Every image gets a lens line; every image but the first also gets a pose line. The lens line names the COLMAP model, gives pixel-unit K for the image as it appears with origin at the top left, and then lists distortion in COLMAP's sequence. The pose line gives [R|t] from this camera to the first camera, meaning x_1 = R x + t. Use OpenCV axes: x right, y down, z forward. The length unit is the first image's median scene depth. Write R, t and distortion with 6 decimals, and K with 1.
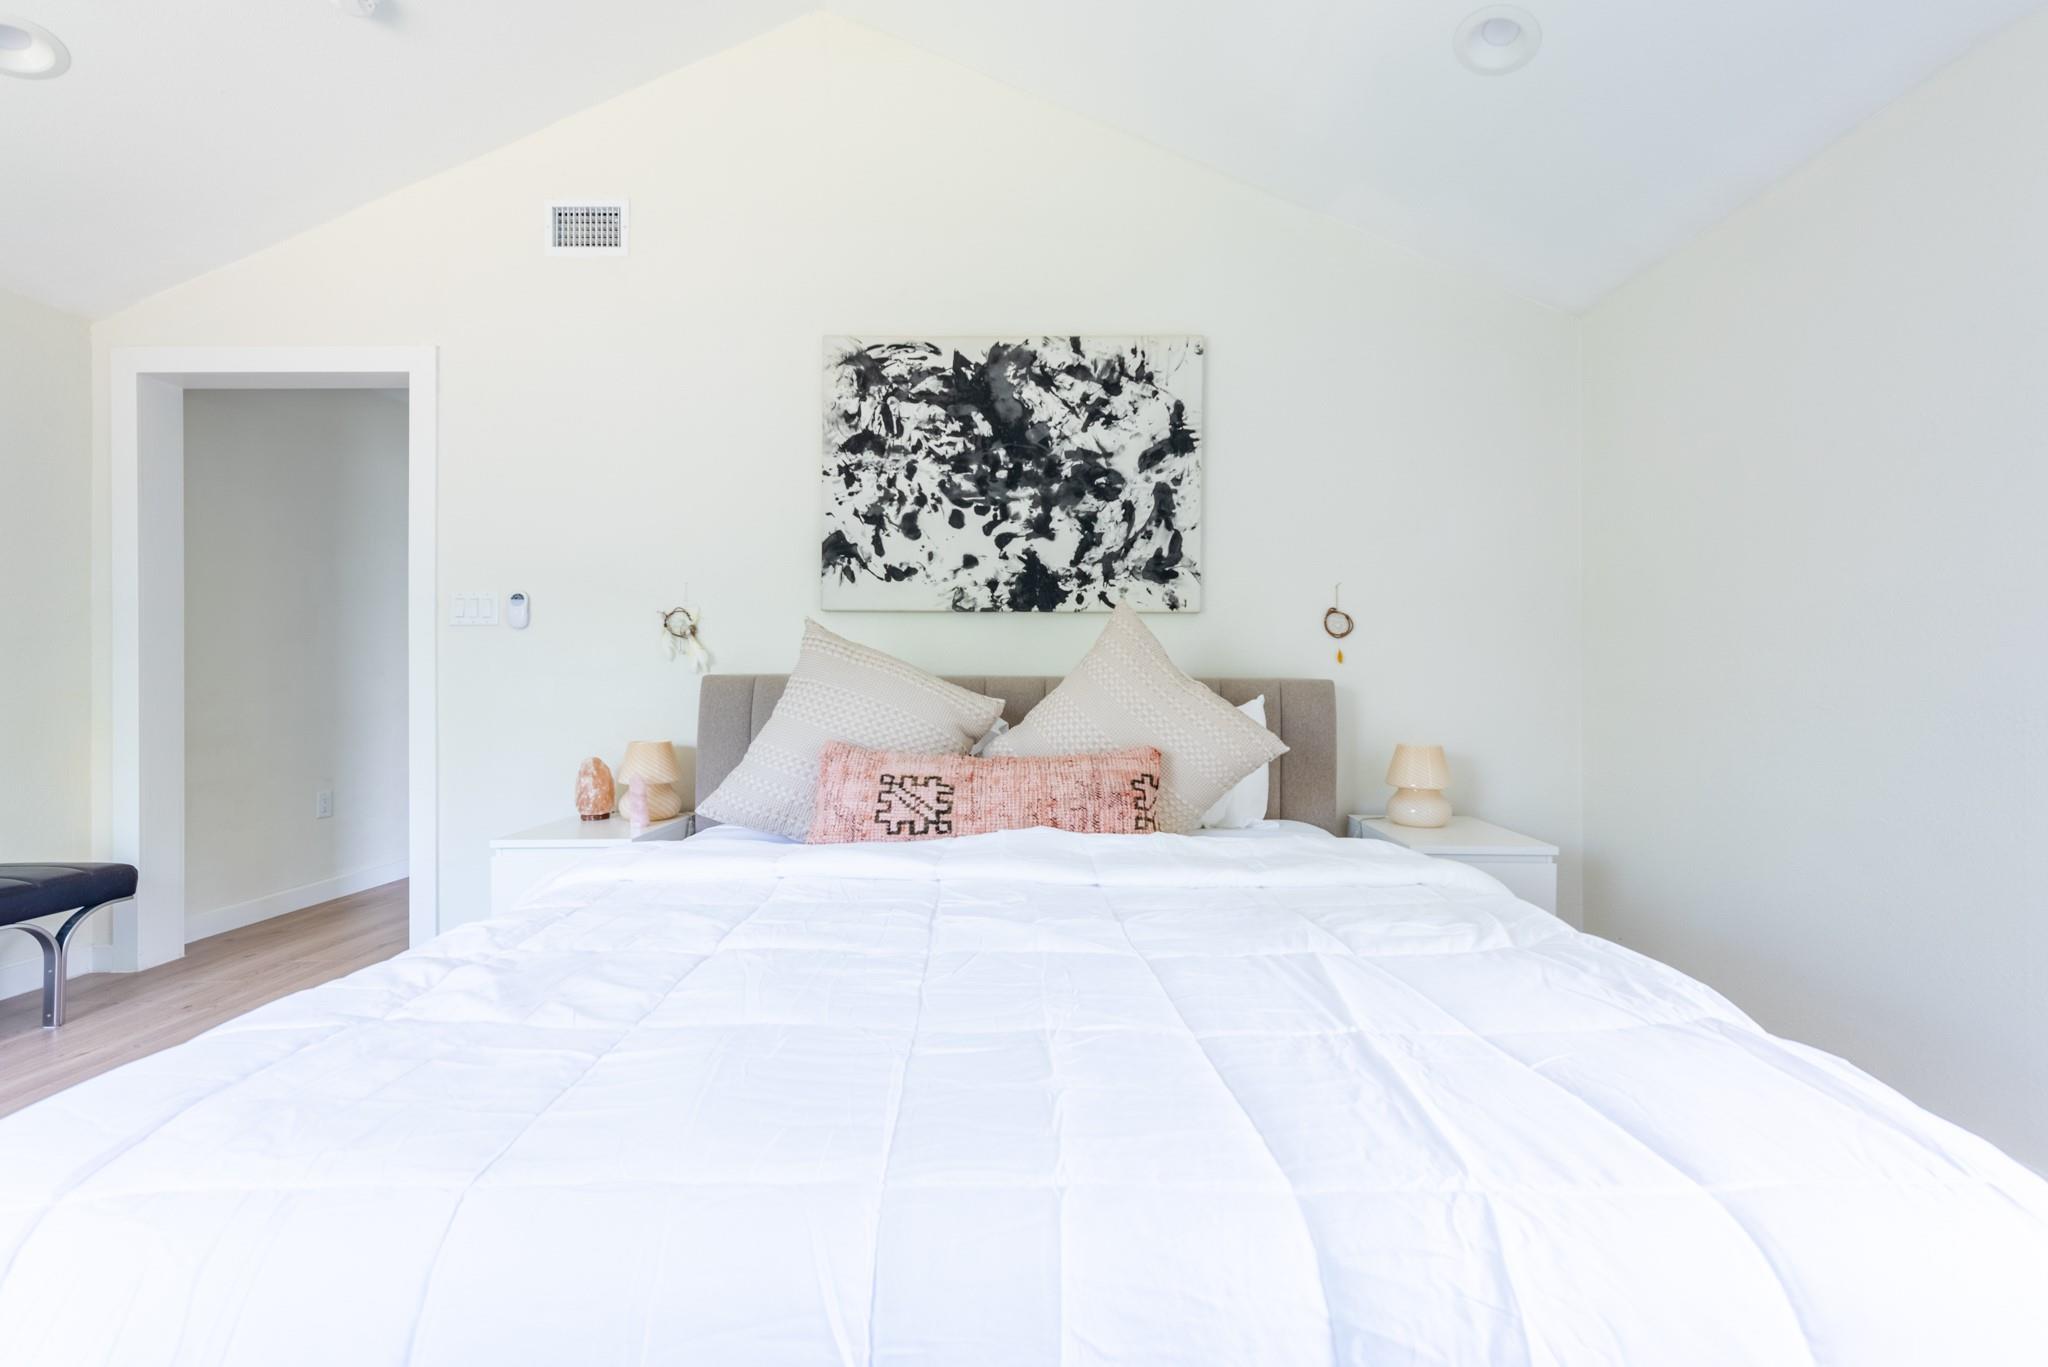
lens RADIAL K [[809.6, 0, 1028.1], [0, 809.6, 686.3], [0, 0, 1]] dist [0.005860, 0.000084]
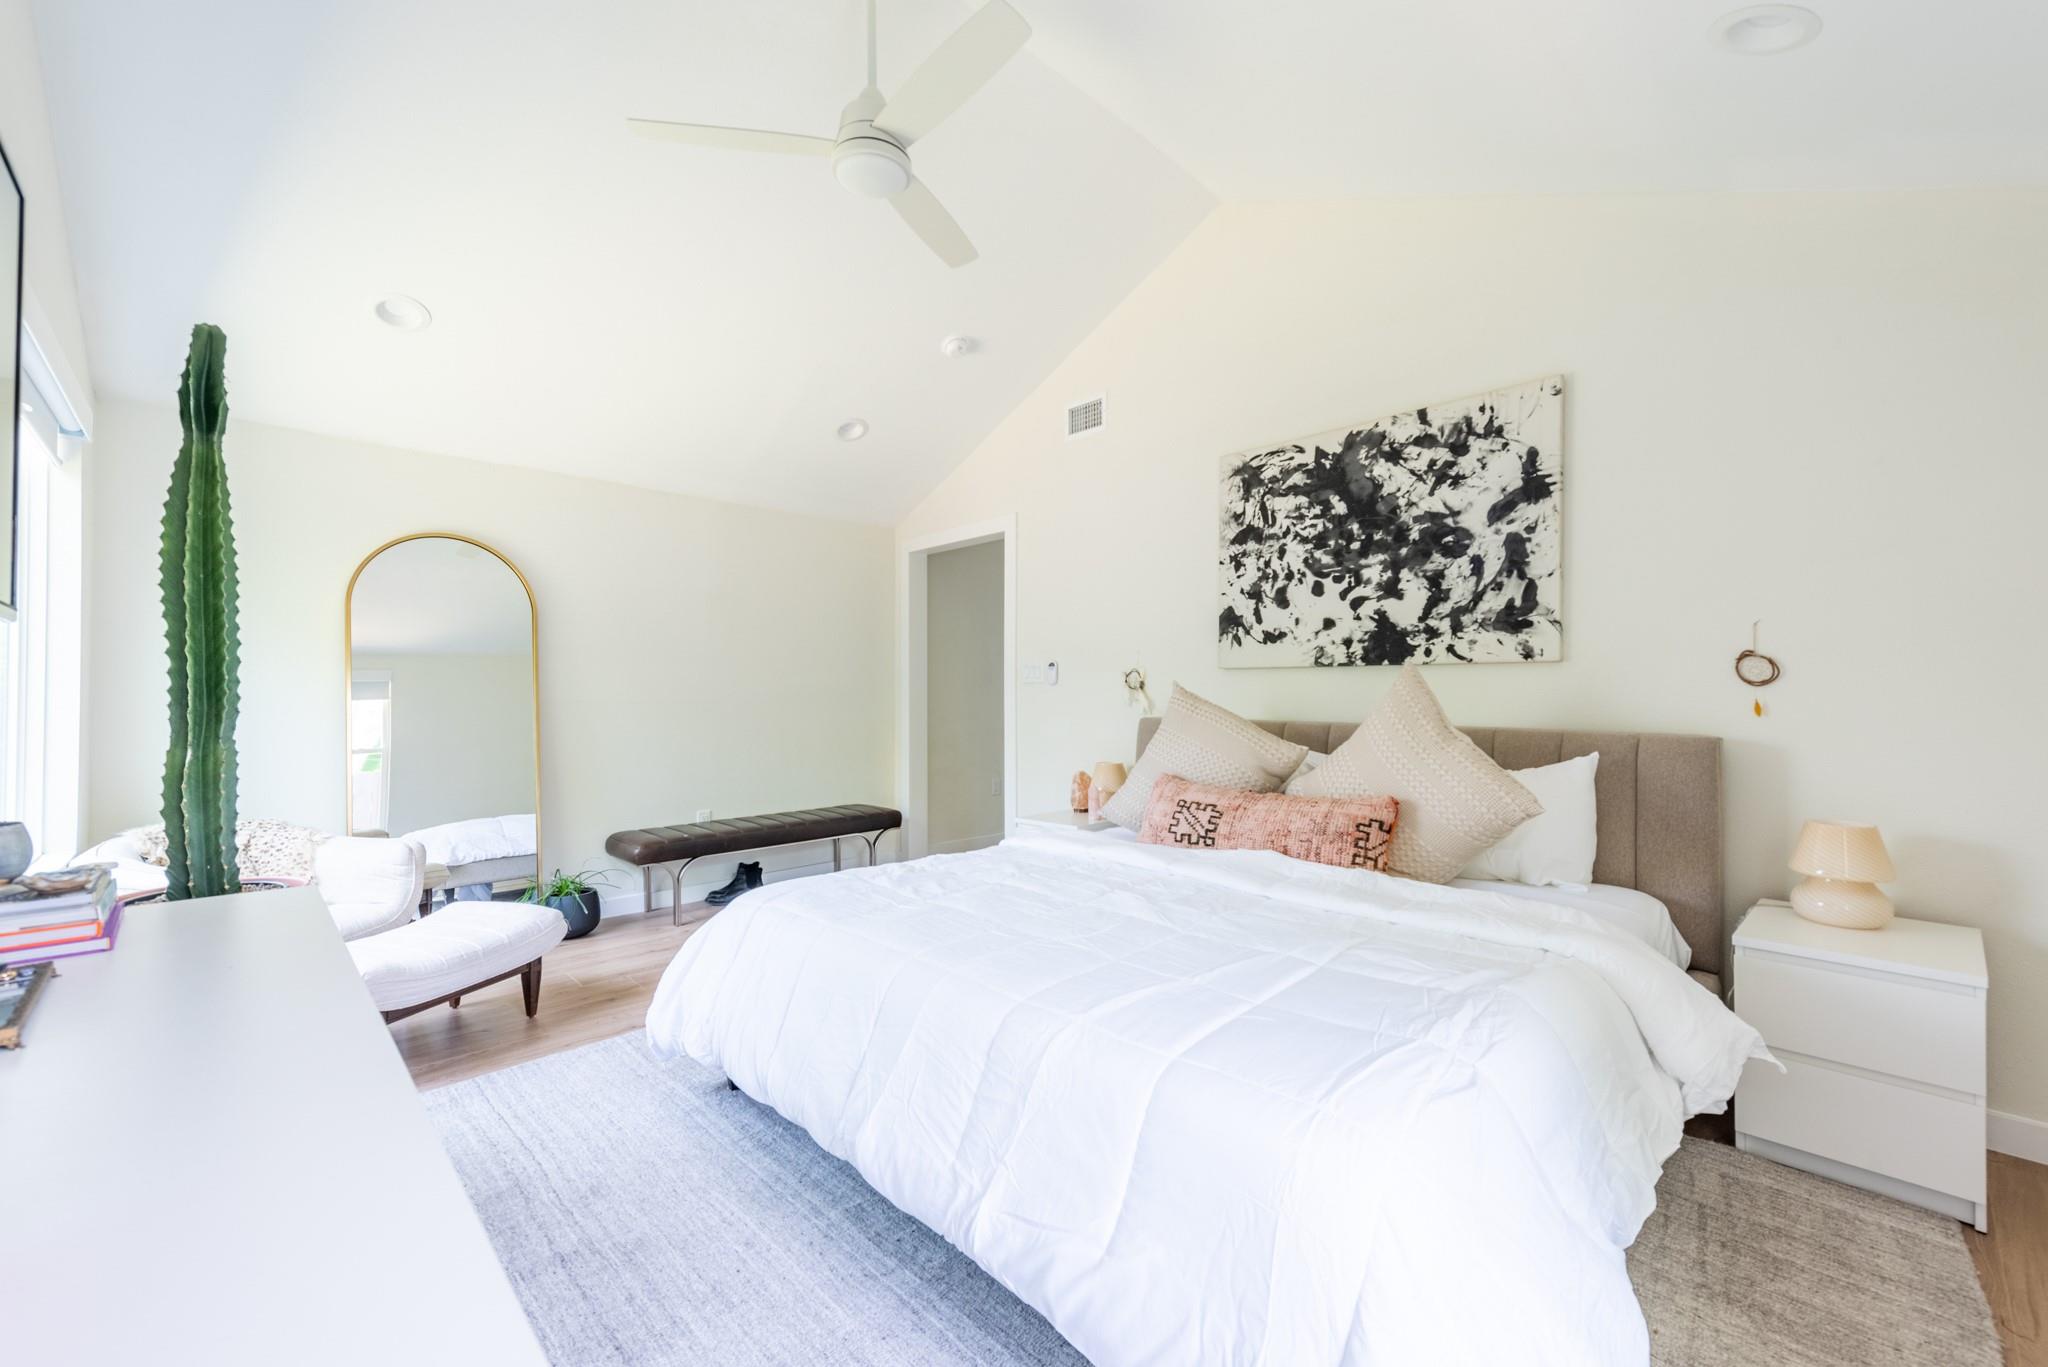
lens RADIAL K [[809.6, 0, 1019.7], [0, 809.6, 688.9], [0, 0, 1]] dist [0.005860, 0.000084]
pose [[0.698323, -0.007941, -0.715739, 0.453885], [0.002818, 0.999961, -0.008345, -0.052147], [0.715777, 0.003810, 0.698318, -0.134541]]
